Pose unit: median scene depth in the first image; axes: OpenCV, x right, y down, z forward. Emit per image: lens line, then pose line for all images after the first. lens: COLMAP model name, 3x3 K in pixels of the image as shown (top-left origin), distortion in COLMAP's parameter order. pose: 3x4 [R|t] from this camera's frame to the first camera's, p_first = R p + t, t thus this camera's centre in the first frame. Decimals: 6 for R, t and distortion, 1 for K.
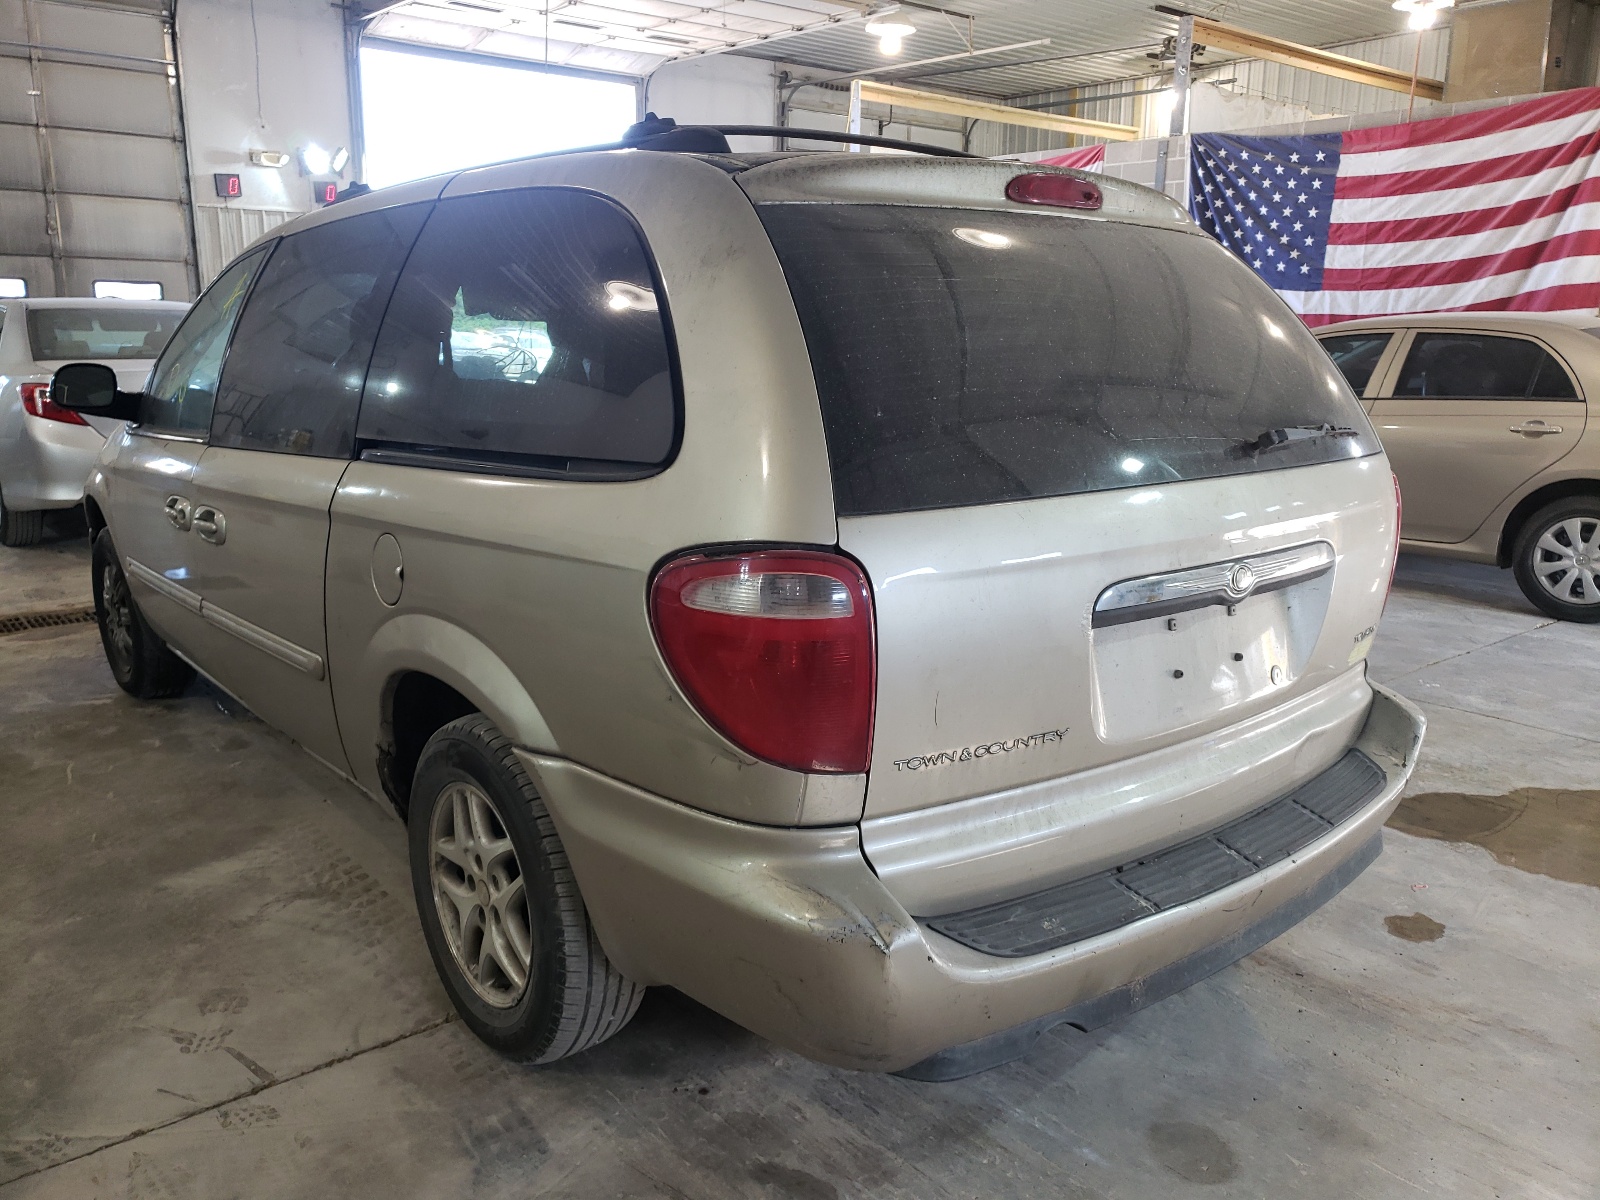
lens RADIAL K [[1218.1, 0, 800.0], [0, 1218.1, 600.0], [0, 0, 1]] dist [0.083668, -0.109019]
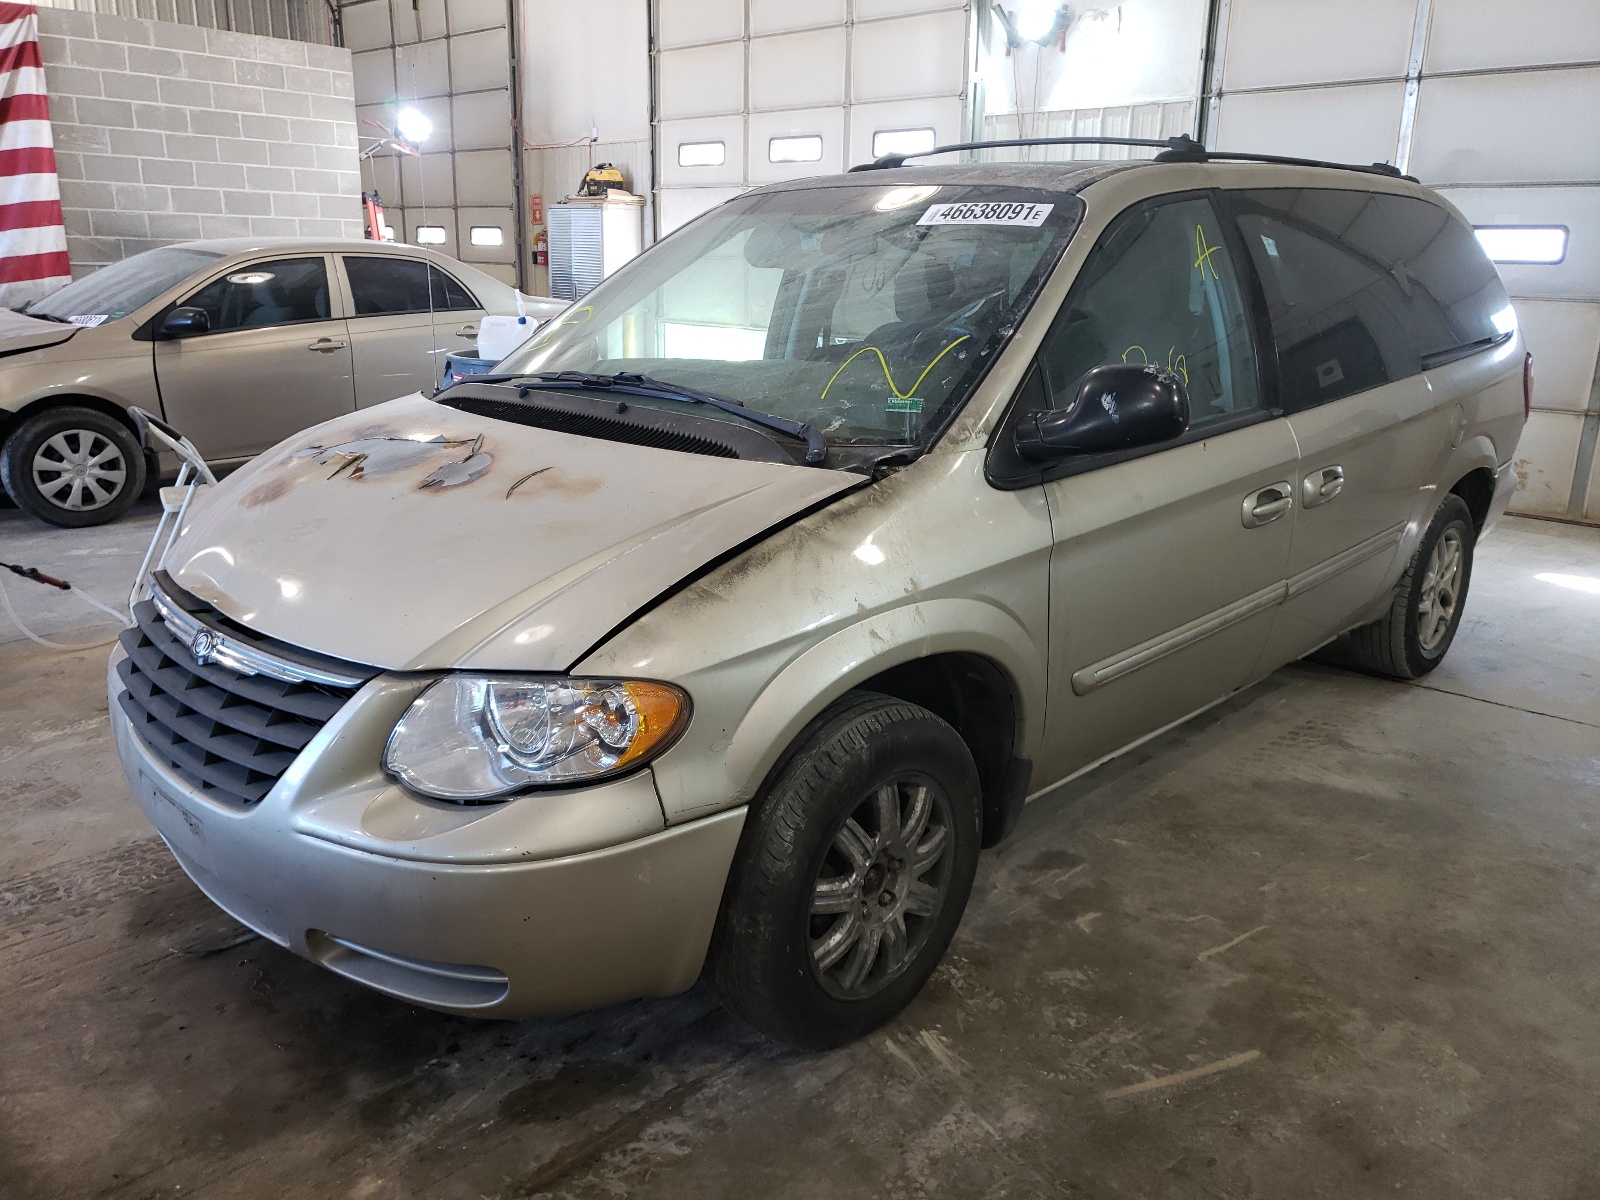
lens RADIAL K [[1218.1, 0, 800.0], [0, 1218.1, 600.0], [0, 0, 1]] dist [0.083668, -0.109019]
pose [[-0.091012, -0.288606, 0.953112, -1.103238], [0.214168, 0.929017, 0.301761, -0.285407], [-0.972548, 0.231590, -0.022742, 1.131765]]
